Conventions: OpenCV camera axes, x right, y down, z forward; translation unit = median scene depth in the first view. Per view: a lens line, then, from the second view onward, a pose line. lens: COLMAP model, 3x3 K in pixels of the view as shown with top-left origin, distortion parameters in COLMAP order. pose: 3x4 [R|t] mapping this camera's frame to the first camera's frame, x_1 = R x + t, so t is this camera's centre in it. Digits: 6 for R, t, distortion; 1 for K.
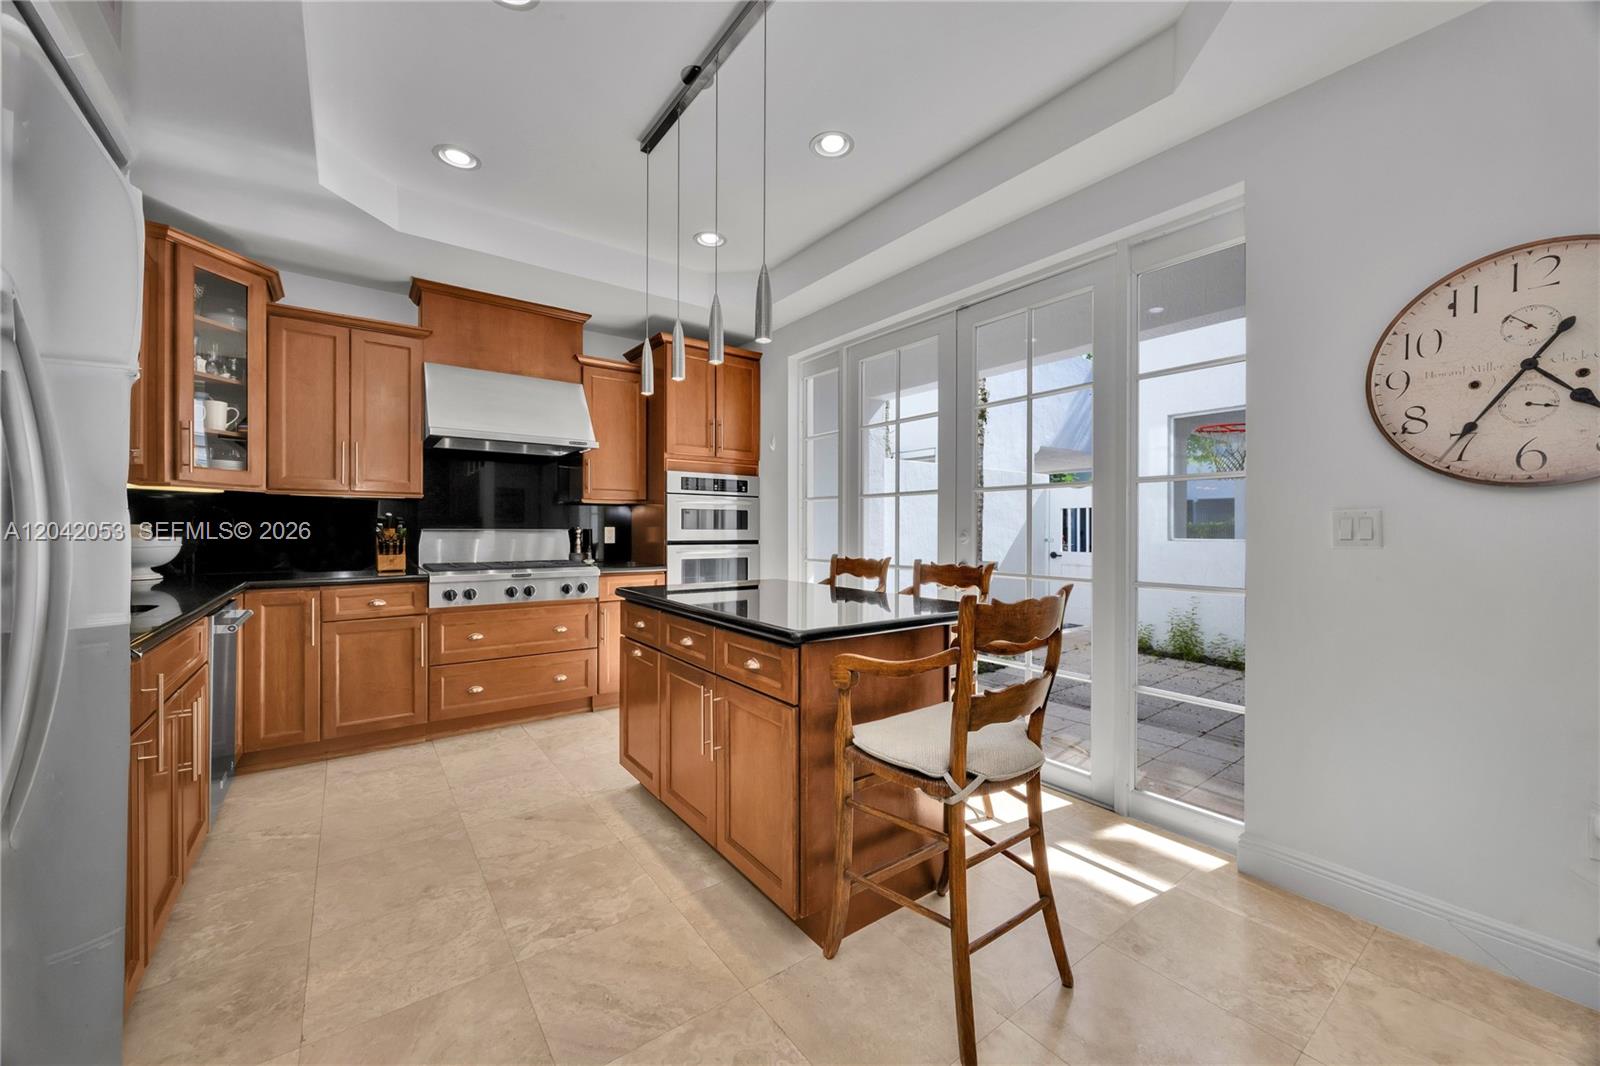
lens RADIAL K [[609.2, 0, 799.3], [0, 609.2, 525.2], [0, 0, 1]] dist [0.000524, -0.000001]
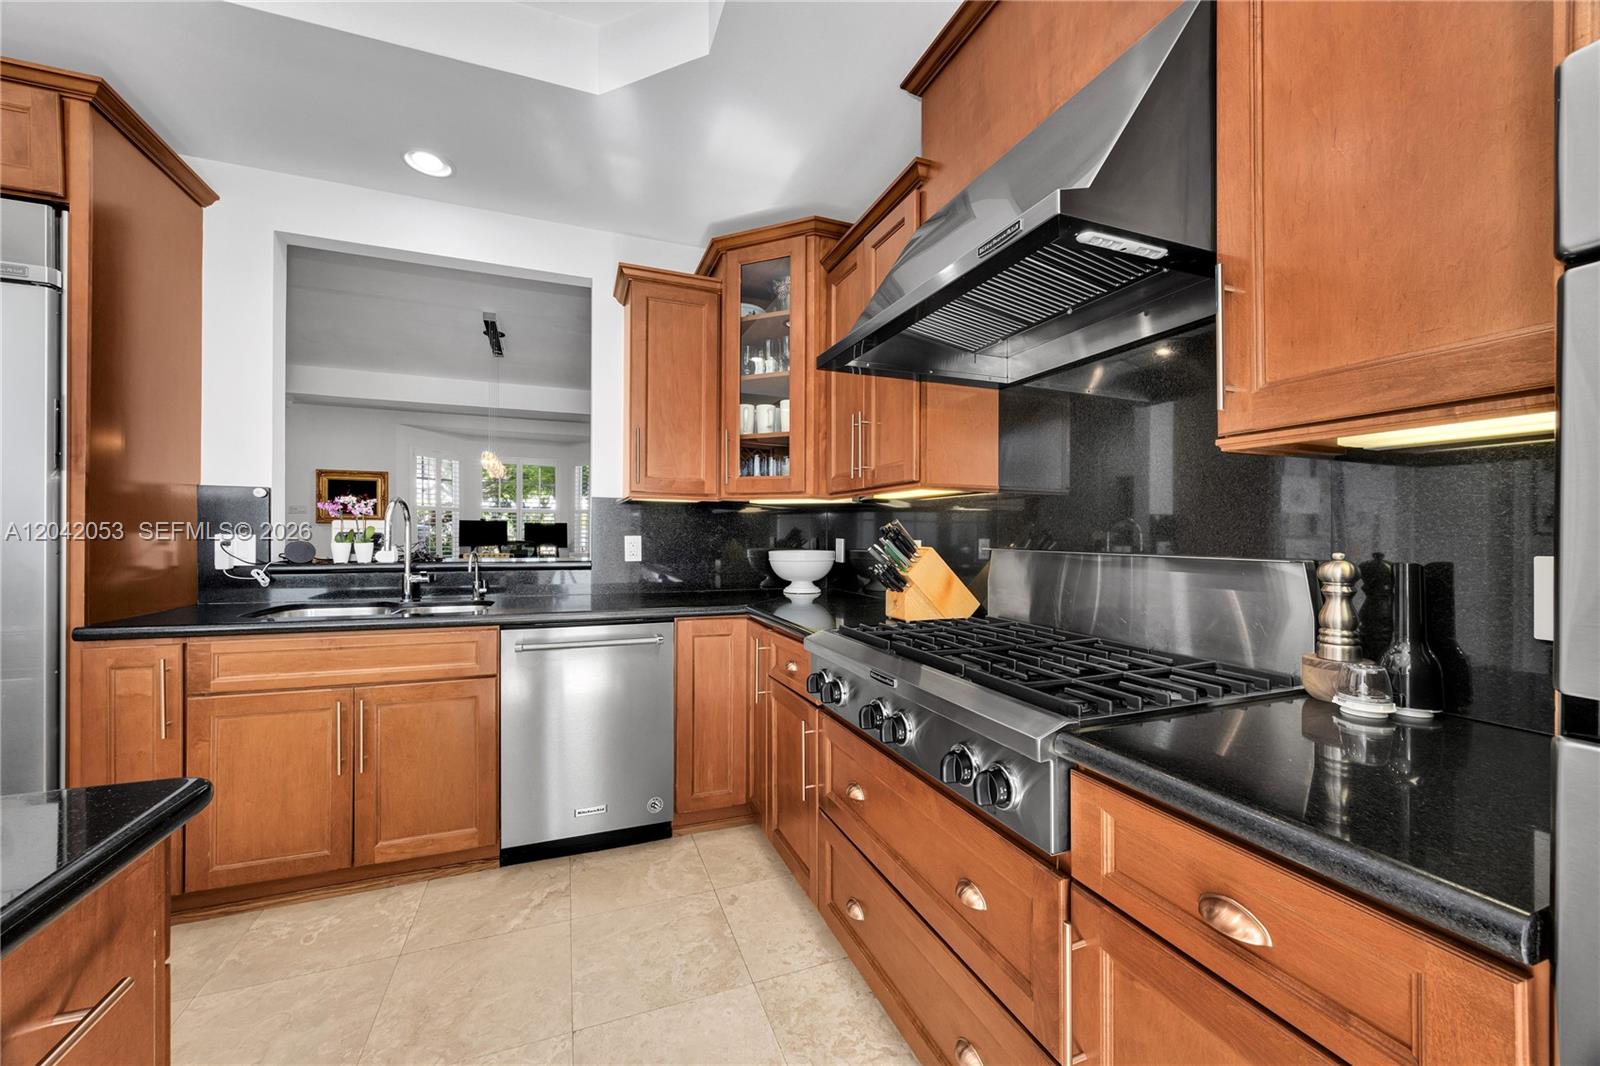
lens RADIAL K [[609.2, 0, 802.0], [0, 609.2, 535.3], [0, 0, 1]] dist [0.000524, -0.000001]
pose [[-0.258513, -0.005083, -0.965994, -0.101397], [-0.011810, 0.999928, -0.002101, -0.002610], [0.965936, 0.010866, -0.258554, 1.228191]]
